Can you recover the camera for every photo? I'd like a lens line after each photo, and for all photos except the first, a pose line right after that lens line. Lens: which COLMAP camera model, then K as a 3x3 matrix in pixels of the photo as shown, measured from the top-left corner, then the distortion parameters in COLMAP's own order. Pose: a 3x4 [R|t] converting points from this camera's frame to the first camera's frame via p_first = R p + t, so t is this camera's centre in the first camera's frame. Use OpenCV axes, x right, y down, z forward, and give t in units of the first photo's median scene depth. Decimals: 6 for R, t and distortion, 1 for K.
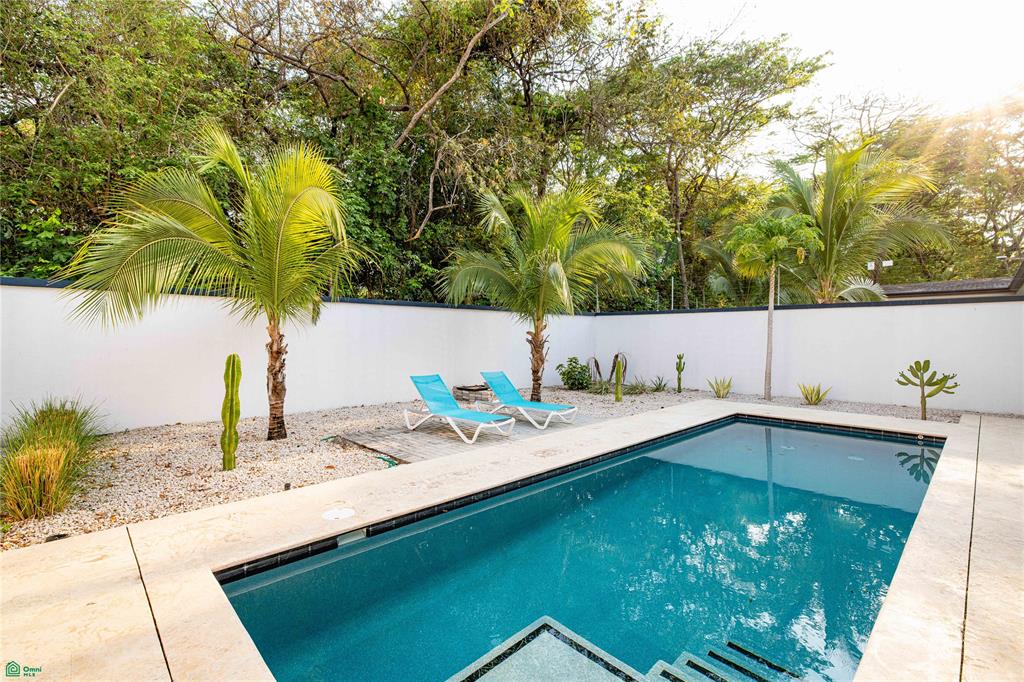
lens RADIAL K [[457.0, 0, 506.9], [0, 457.0, 337.9], [0, 0, 1]] dist [0.000383, 0.001240]
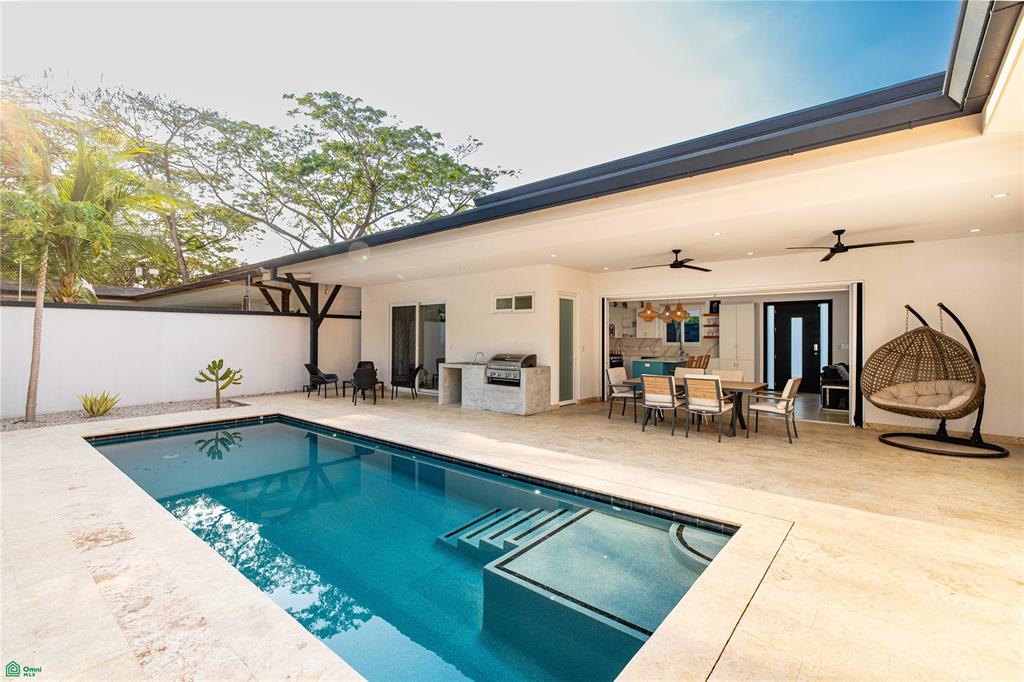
lens RADIAL K [[457.0, 0, 513.8], [0, 457.0, 332.2], [0, 0, 1]] dist [0.000383, 0.001240]
pose [[-0.118900, 0.010579, 0.992850, -0.360662], [0.000425, 0.999944, -0.010604, -0.010442], [-0.992906, -0.000839, -0.118898, 0.322236]]
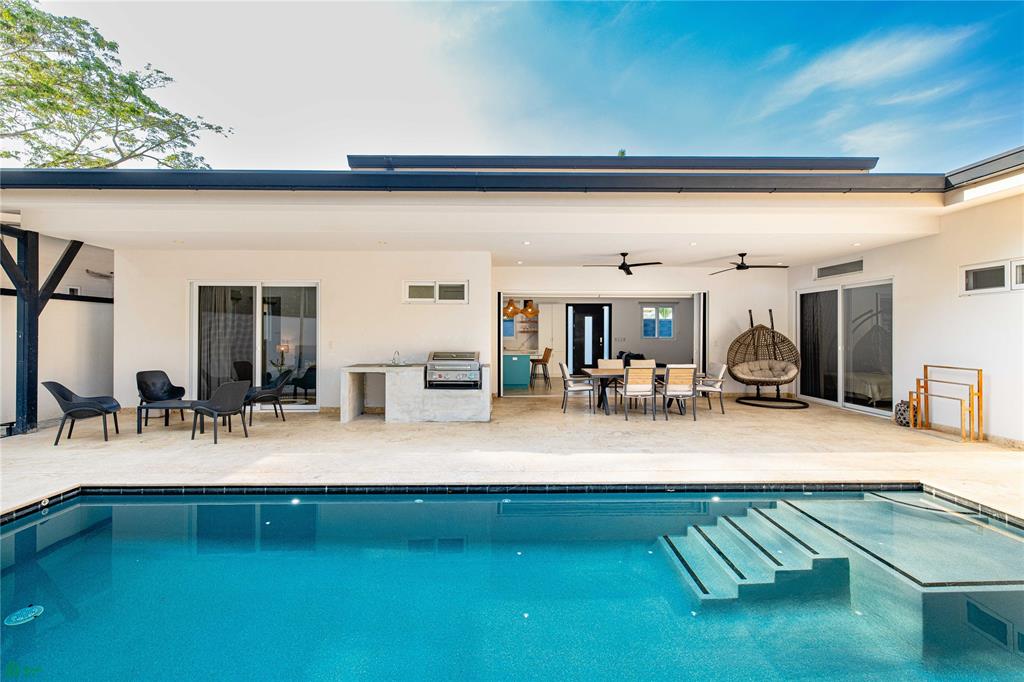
lens RADIAL K [[428.3, 0, 502.3], [0, 428.3, 336.3], [0, 0, 1]] dist [-0.000323, -0.000788]
pose [[-0.732581, -0.006941, 0.680644, 0.037447], [0.000408, 0.999943, 0.010636, -0.010584], [-0.680679, 0.008069, -0.732537, 0.742993]]
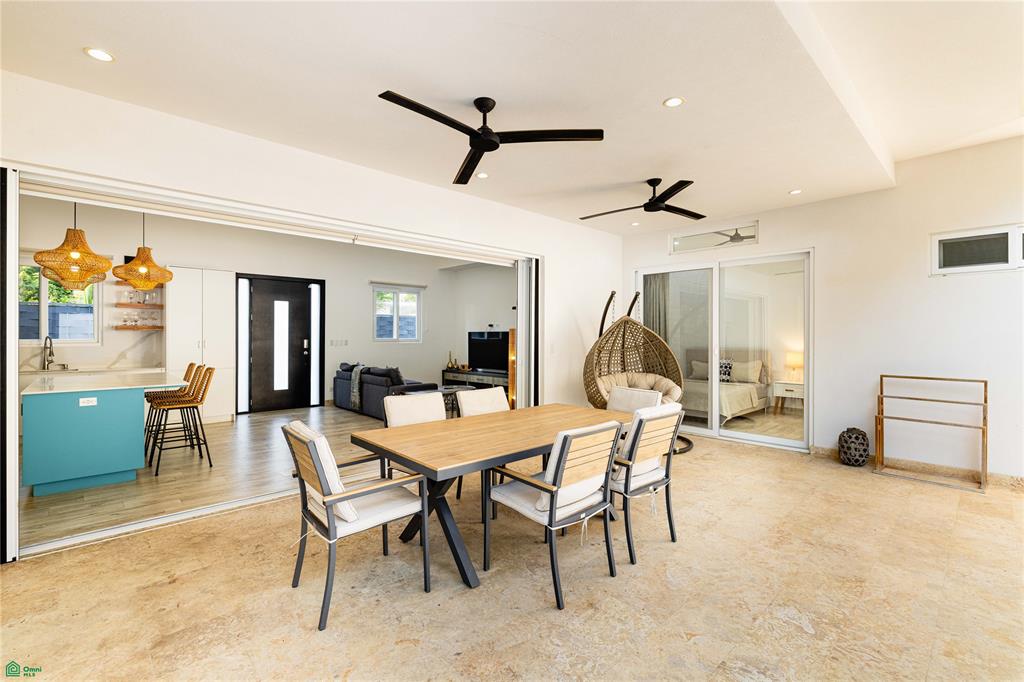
lens RADIAL K [[457.0, 0, 514.5], [0, 457.0, 341.1], [0, 0, 1]] dist [0.000383, 0.001240]
pose [[-0.999992, -0.003182, -0.002429, 0.436243], [-0.003213, 0.999910, 0.013012, 0.000504], [0.002388, 0.013019, -0.999912, 0.259800]]
